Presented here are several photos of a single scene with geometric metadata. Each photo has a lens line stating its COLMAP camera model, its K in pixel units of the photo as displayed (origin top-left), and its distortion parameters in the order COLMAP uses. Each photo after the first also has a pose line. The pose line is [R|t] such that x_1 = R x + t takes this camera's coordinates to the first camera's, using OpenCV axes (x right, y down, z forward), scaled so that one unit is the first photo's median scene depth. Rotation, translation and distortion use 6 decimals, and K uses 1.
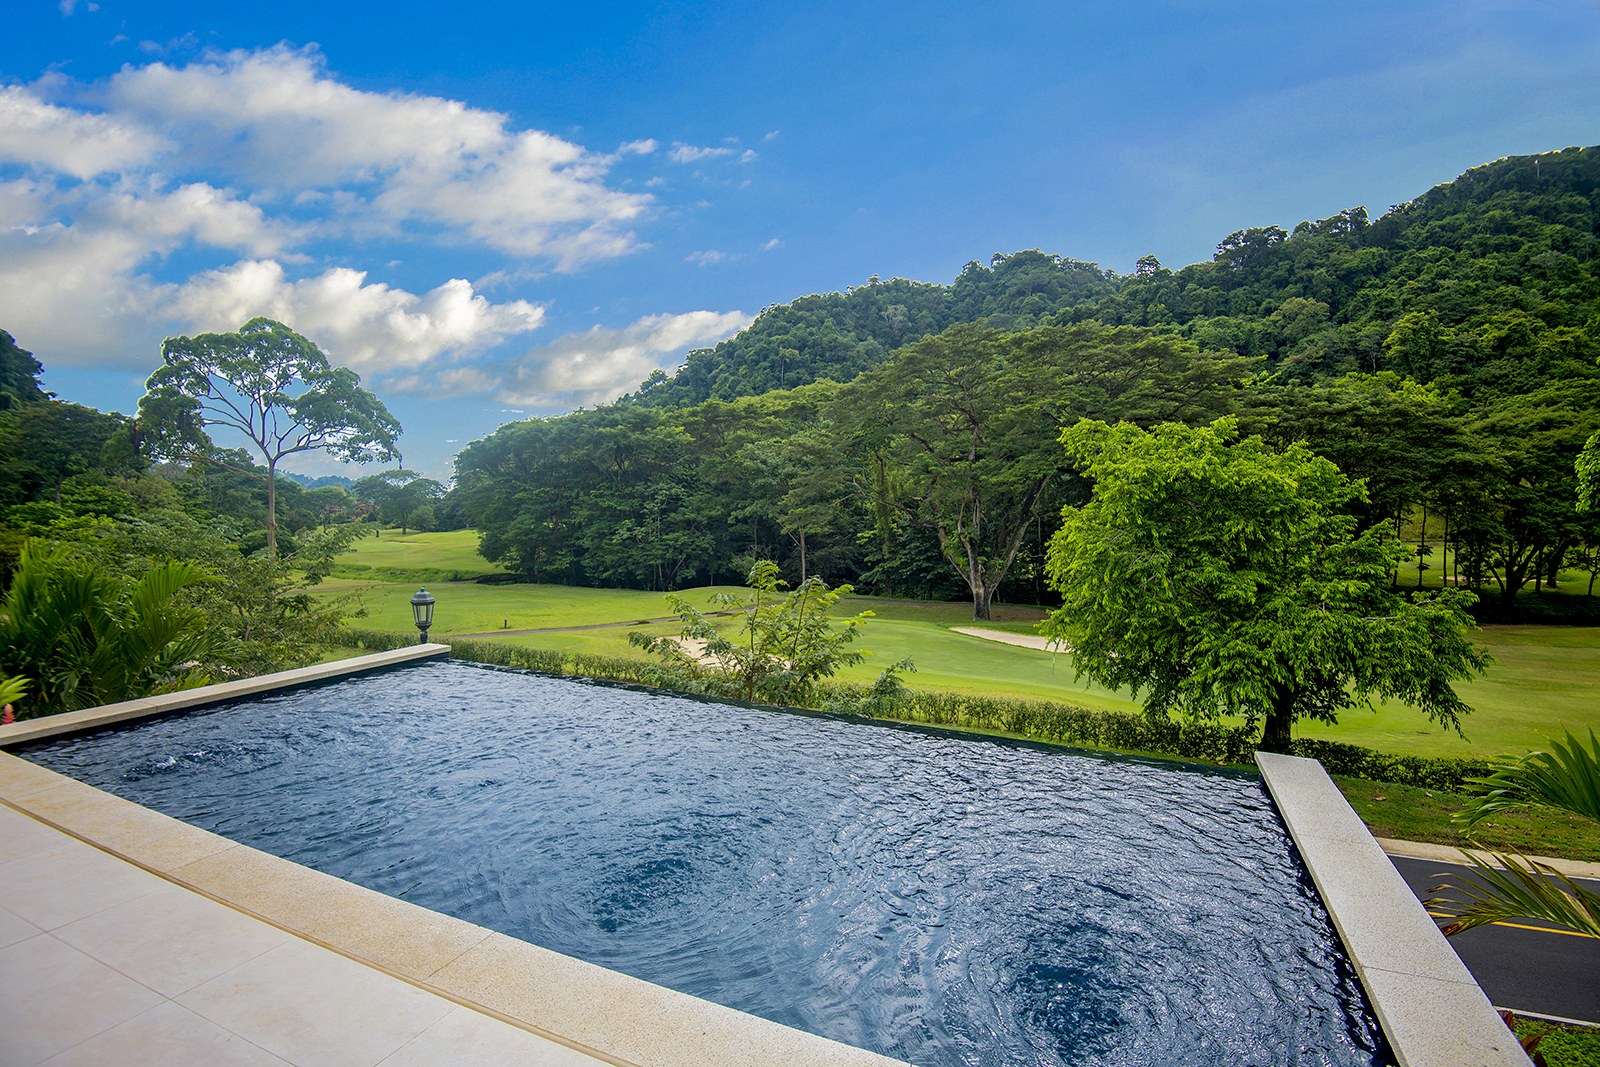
lens RADIAL K [[746.4, 0, 801.0], [0, 746.4, 541.0], [0, 0, 1]] dist [-0.037567, -0.006444]
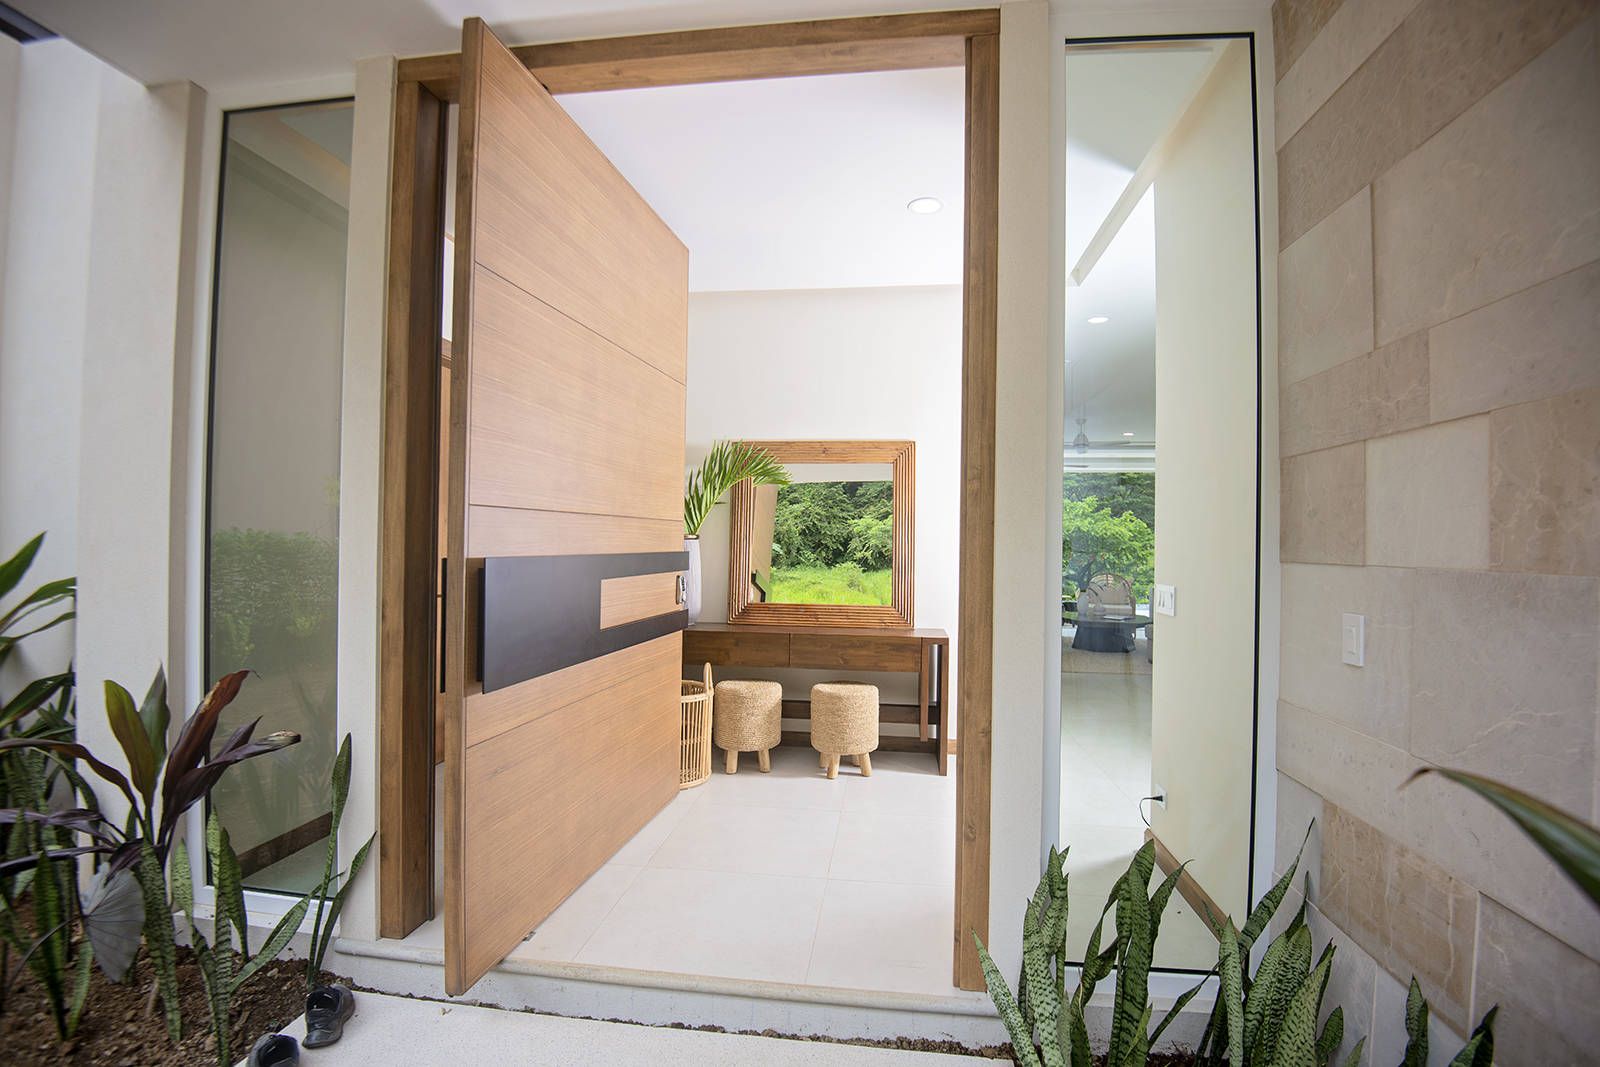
lens RADIAL K [[746.4, 0, 801.0], [0, 746.4, 541.0], [0, 0, 1]] dist [-0.037567, -0.006444]
pose [[0.963536, -0.001591, 0.267573, -0.144987], [0.014784, 0.998771, -0.047302, 0.004069], [-0.267169, 0.049533, 0.962376, -0.137081]]
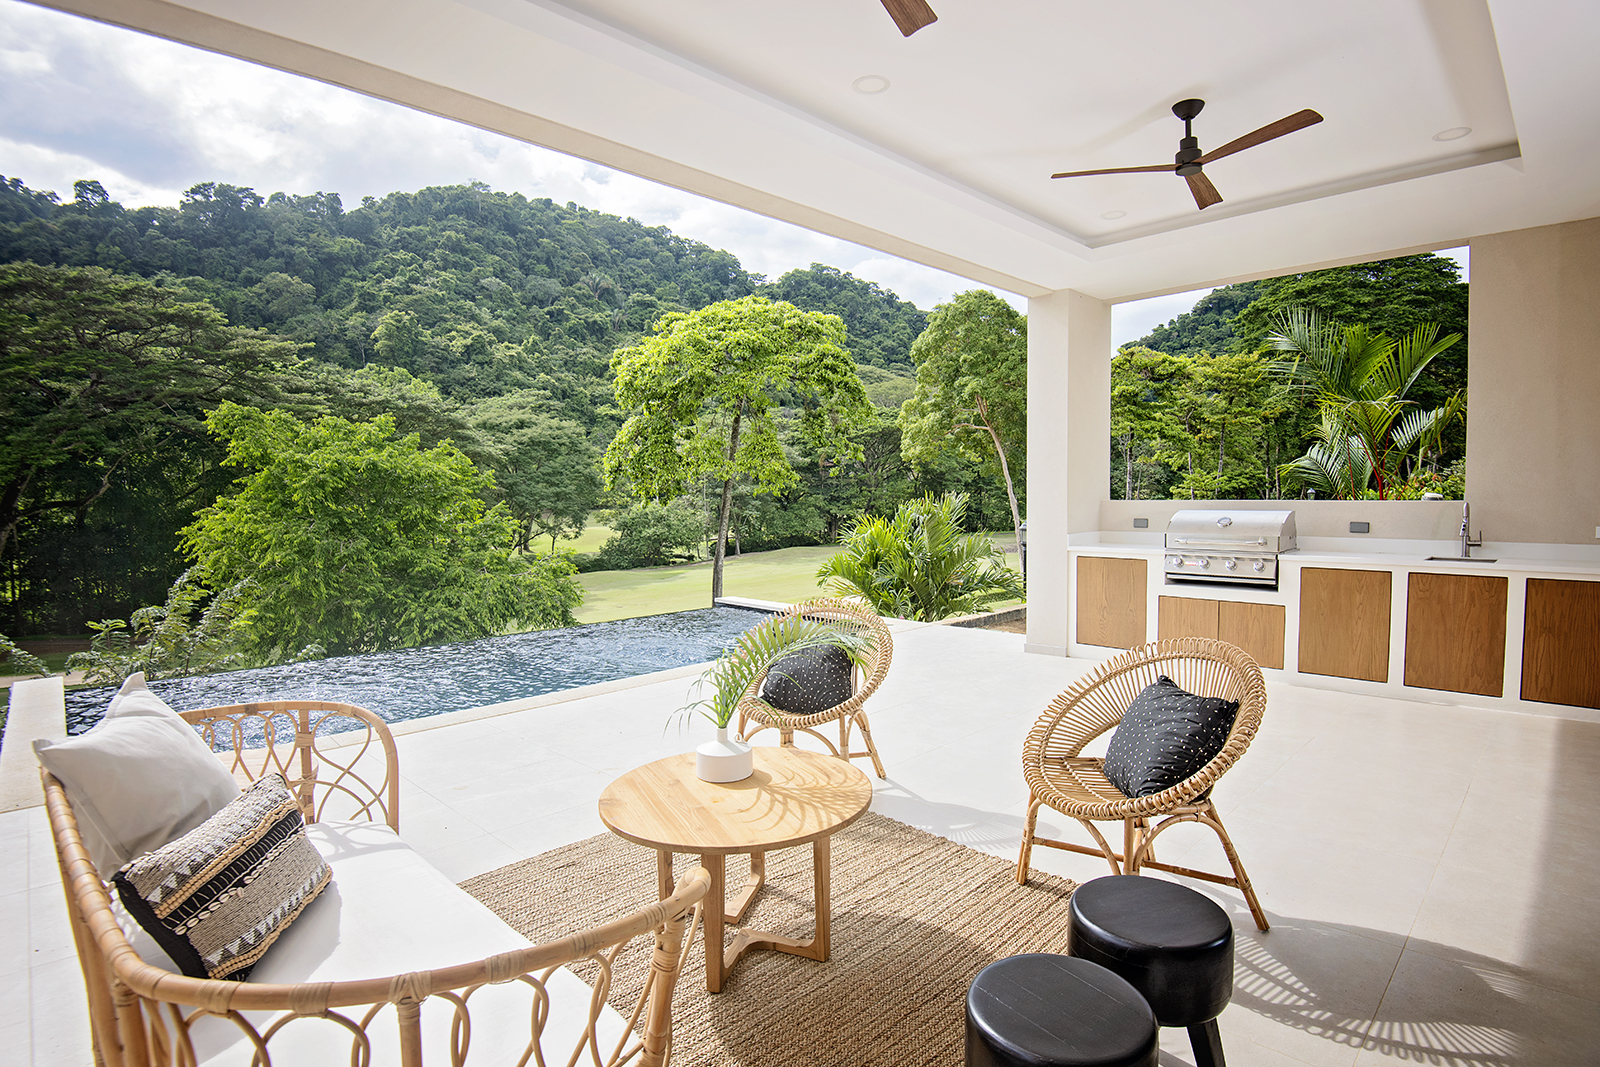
lens RADIAL K [[801.4, 0, 801.6], [0, 801.4, 538.8], [0, 0, 1]] dist [-0.004722, -0.028470]
pose [[0.379655, -0.072563, 0.922278, -0.074939], [0.063544, 0.996610, 0.052253, -0.000729], [-0.922943, 0.038767, 0.382979, -0.011113]]
